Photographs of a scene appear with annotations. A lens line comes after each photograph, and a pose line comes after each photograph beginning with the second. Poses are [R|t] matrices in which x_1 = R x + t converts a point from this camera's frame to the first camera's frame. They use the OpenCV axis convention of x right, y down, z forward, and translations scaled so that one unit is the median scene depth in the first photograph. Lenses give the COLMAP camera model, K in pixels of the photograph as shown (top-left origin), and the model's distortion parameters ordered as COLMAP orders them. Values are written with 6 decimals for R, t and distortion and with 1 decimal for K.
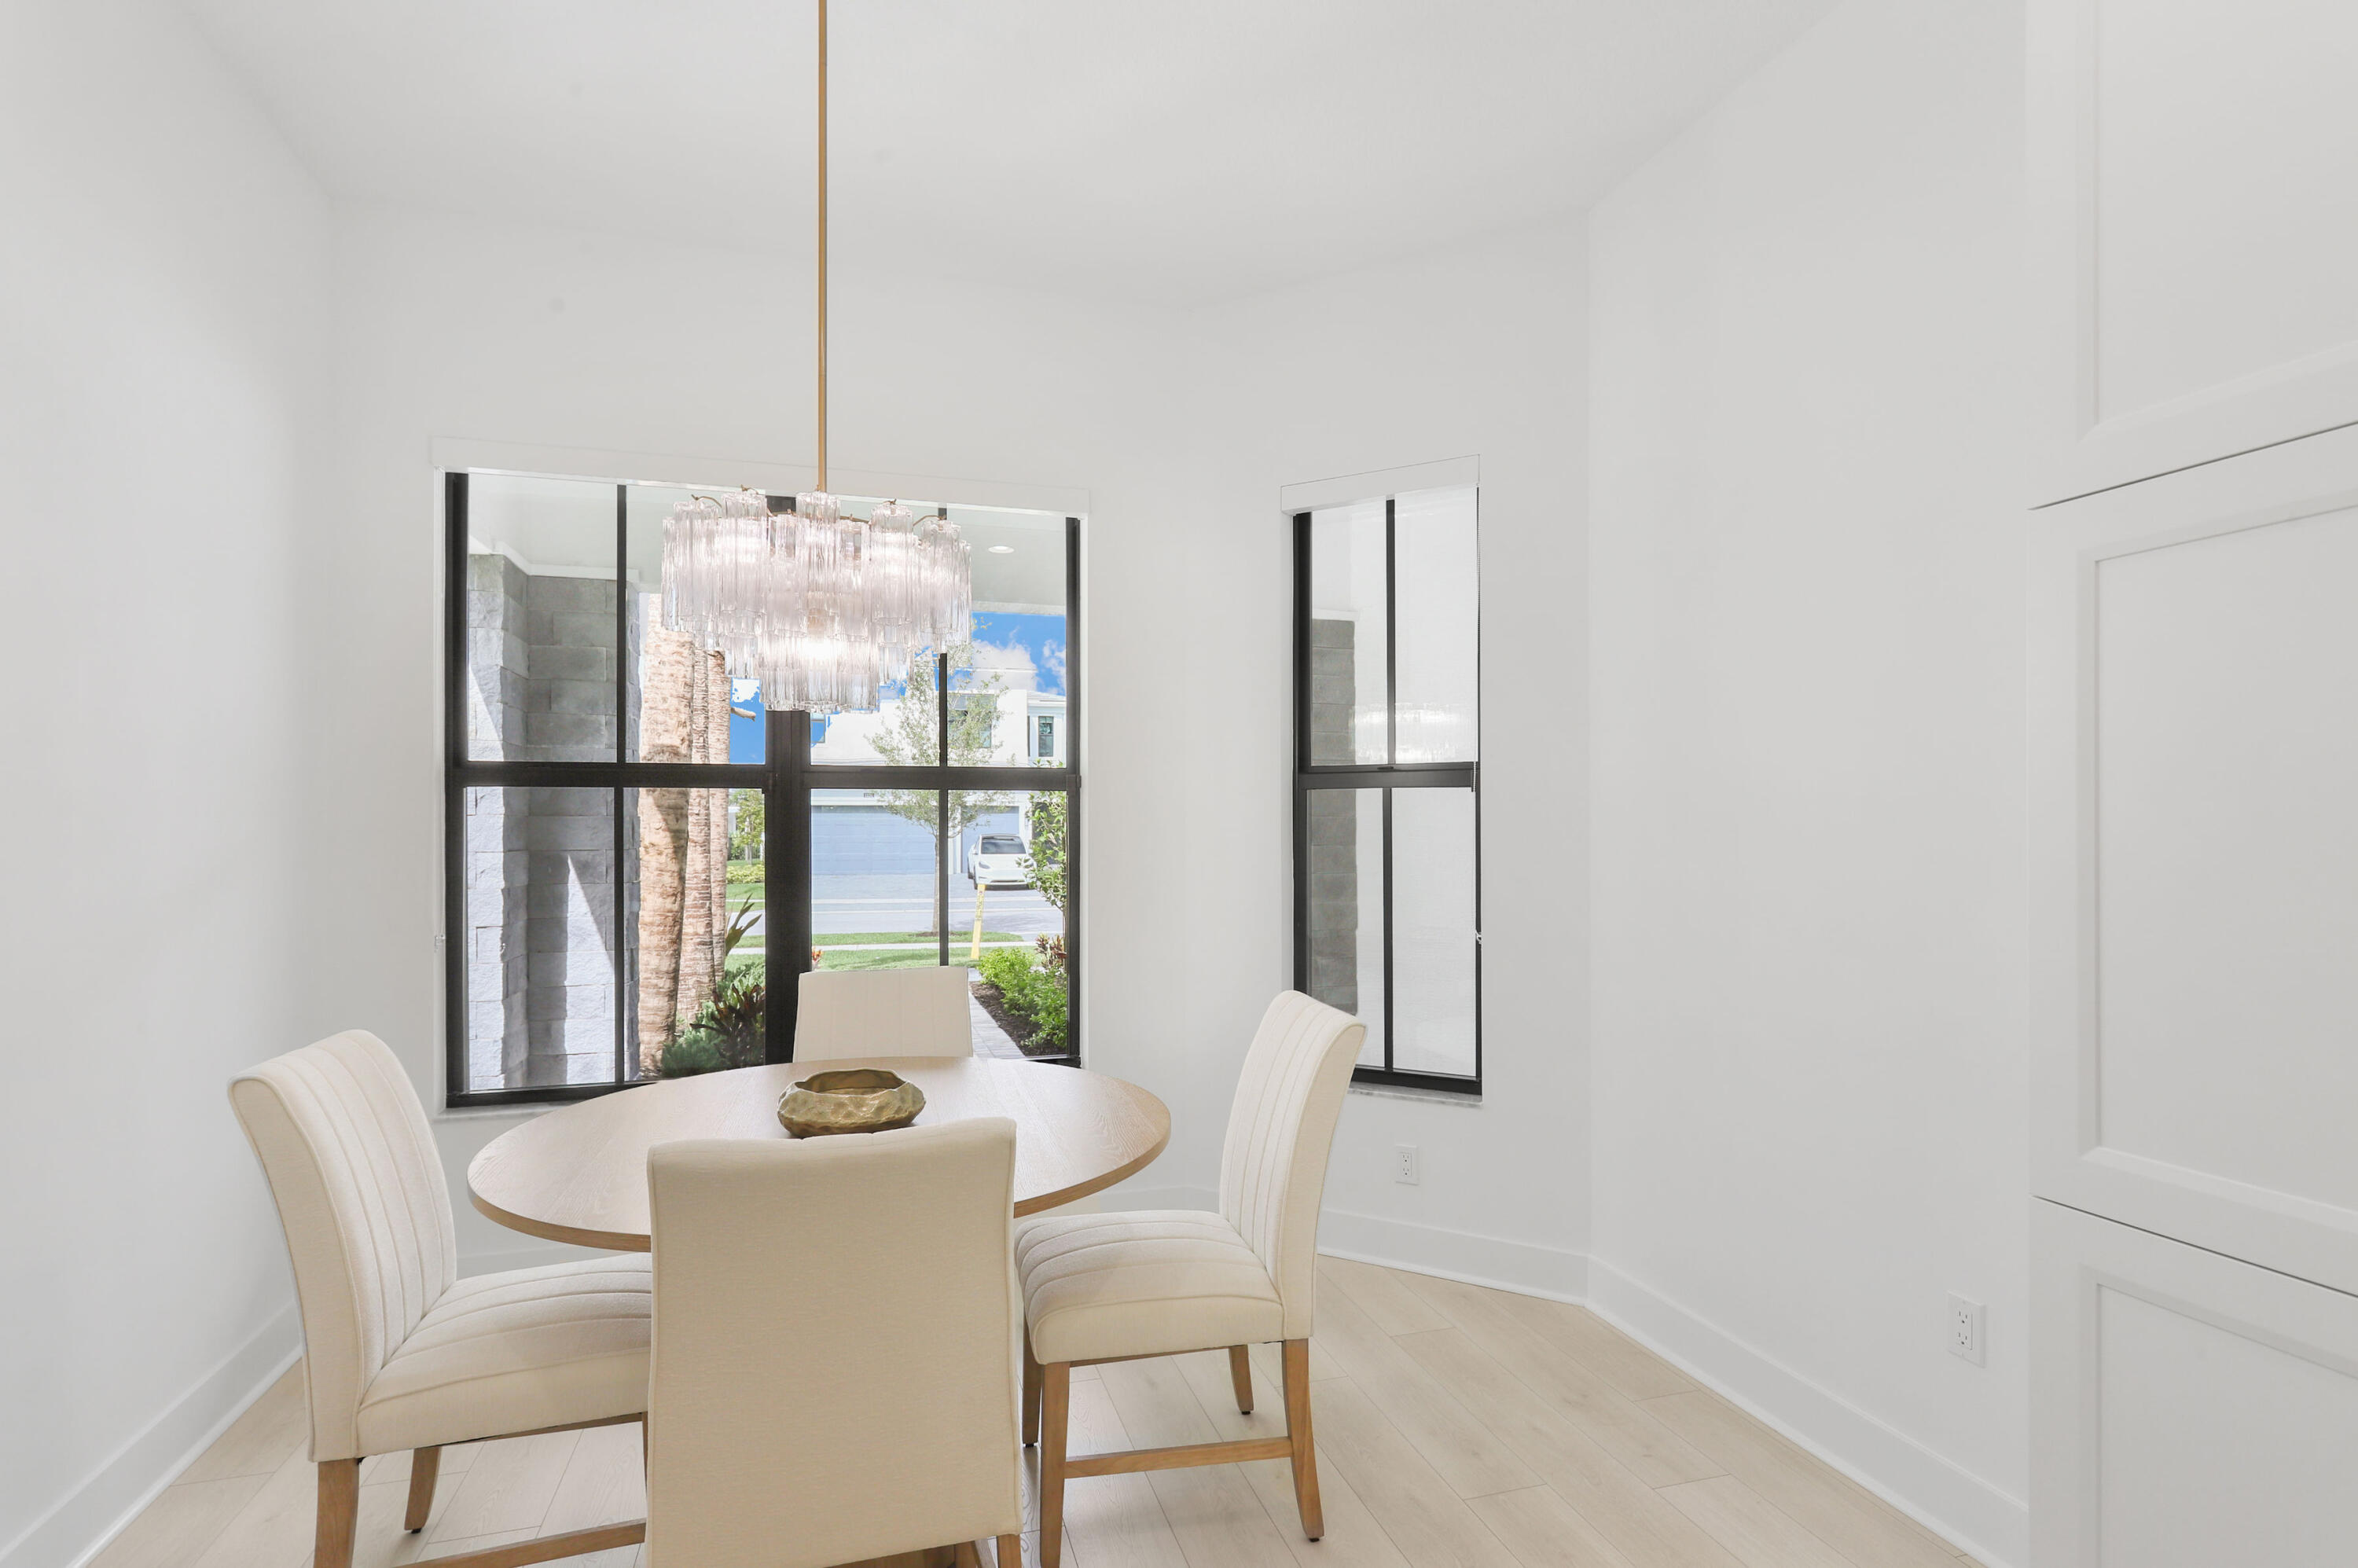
lens RADIAL K [[1142.5, 0, 1177.7], [0, 1142.5, 817.1], [0, 0, 1]] dist [-0.000069, 0.000083]
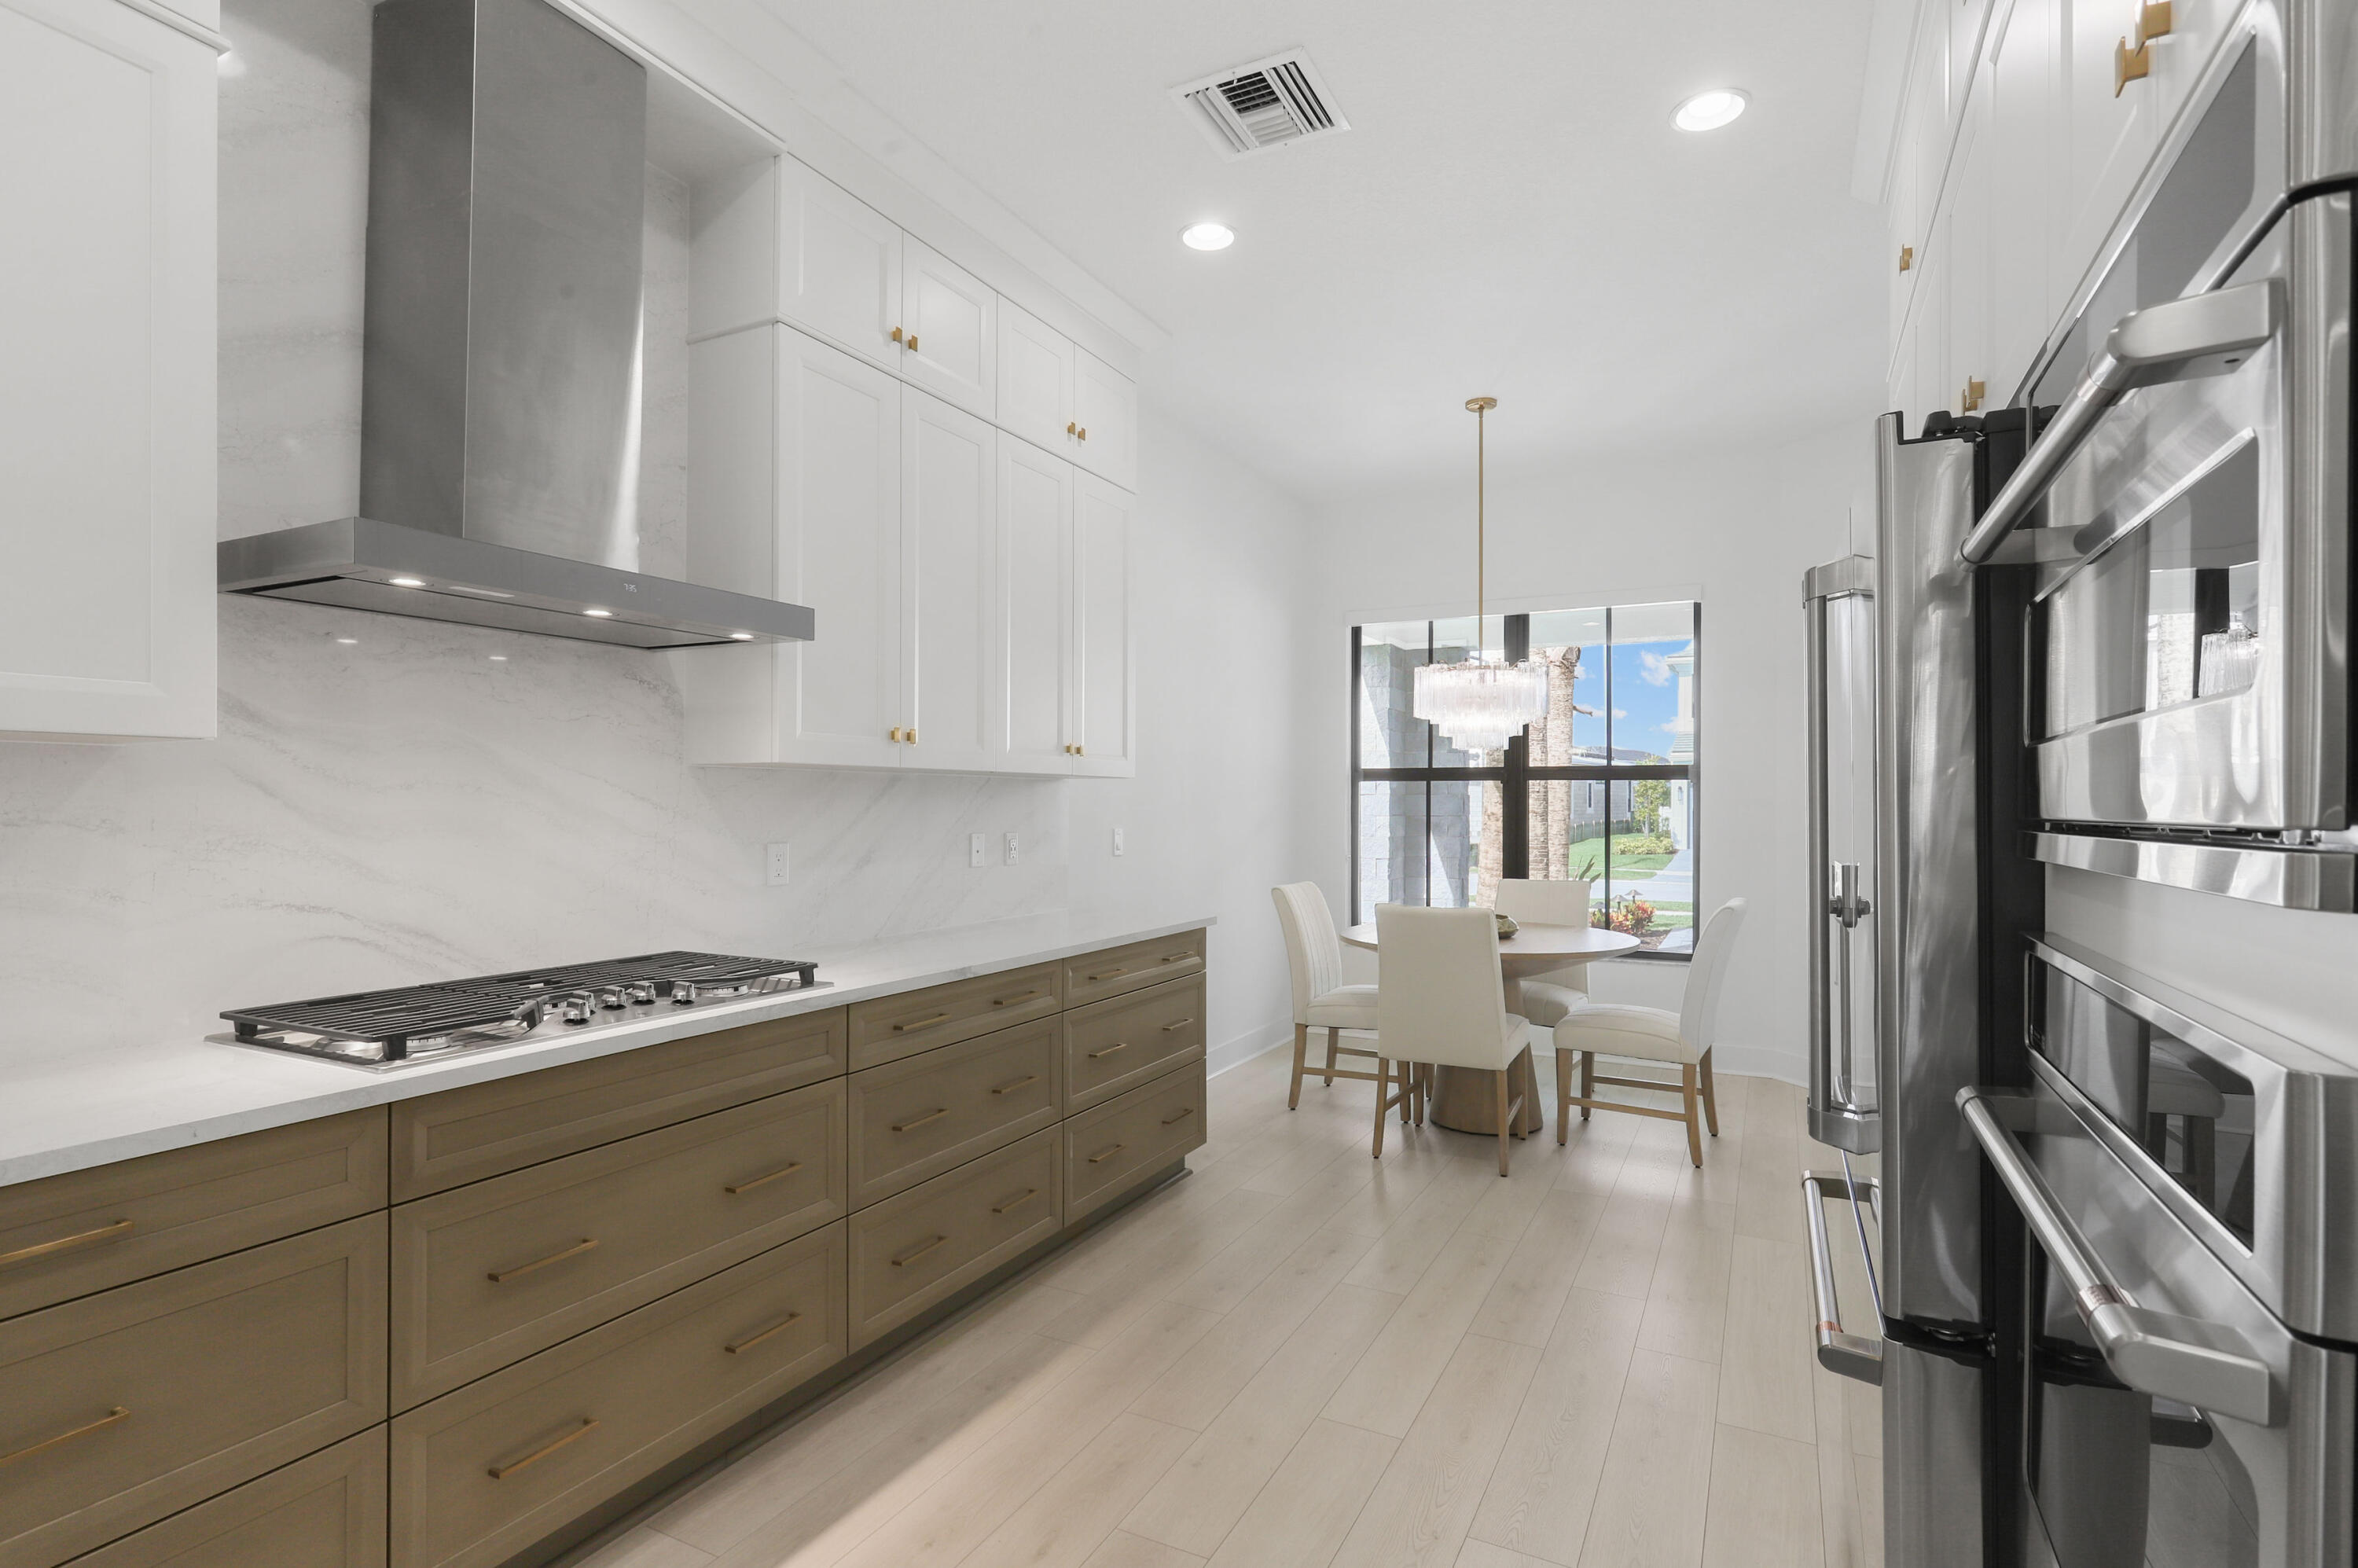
lens RADIAL K [[1121.1, 0, 1179.0], [0, 1121.1, 784.0], [0, 0, 1]] dist [0.000621, 0.000125]
pose [[0.721358, -0.003867, -0.692551, 0.463213], [-0.000377, 0.999982, -0.005976, -0.009723], [0.692562, 0.004572, 0.721344, -0.579291]]
